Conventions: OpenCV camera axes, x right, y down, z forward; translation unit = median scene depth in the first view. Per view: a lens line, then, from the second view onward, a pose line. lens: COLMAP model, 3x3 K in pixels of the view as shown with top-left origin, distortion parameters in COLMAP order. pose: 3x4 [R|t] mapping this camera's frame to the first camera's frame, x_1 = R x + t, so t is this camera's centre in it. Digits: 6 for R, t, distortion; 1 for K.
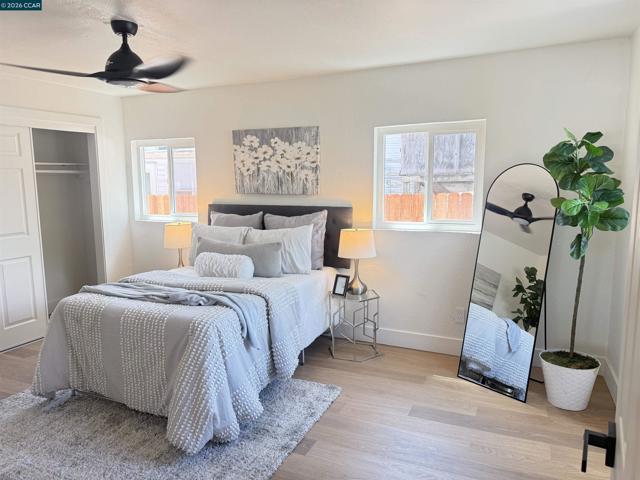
lens RADIAL K [[449.6, 0, 322.0], [0, 449.6, 241.9], [0, 0, 1]] dist [0.060805, -0.072695]
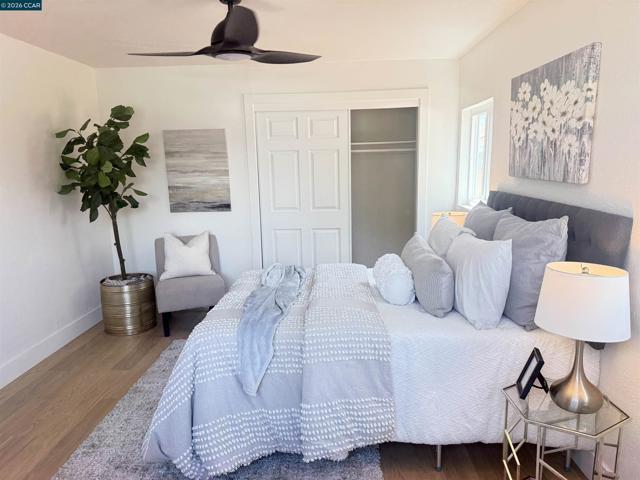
lens RADIAL K [[449.6, 0, 341.3], [0, 449.6, 245.1], [0, 0, 1]] dist [0.060805, -0.072695]
pose [[0.405235, 0.166646, -0.898896, 0.345372], [-0.110424, 0.984969, 0.132822, -0.073468], [0.907519, 0.045435, 0.417546, 0.535420]]
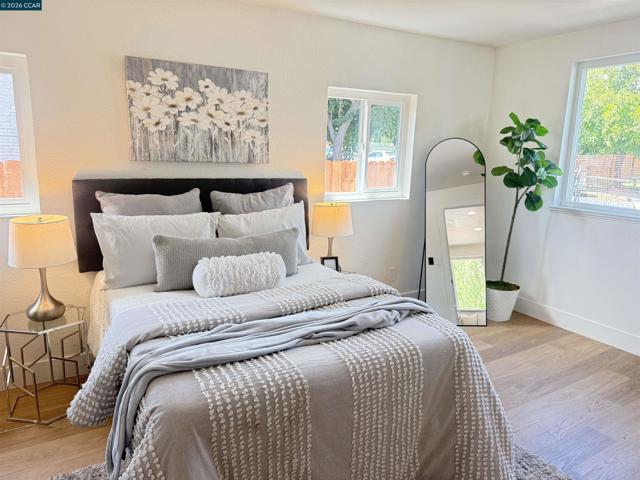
lens RADIAL K [[449.6, 0, 325.4], [0, 449.6, 239.3], [0, 0, 1]] dist [0.060805, -0.072695]
pose [[0.595763, -0.131915, 0.792253, -0.575950], [0.082703, 0.991252, 0.102858, -0.045143], [-0.798891, 0.004243, 0.601461, 0.440443]]
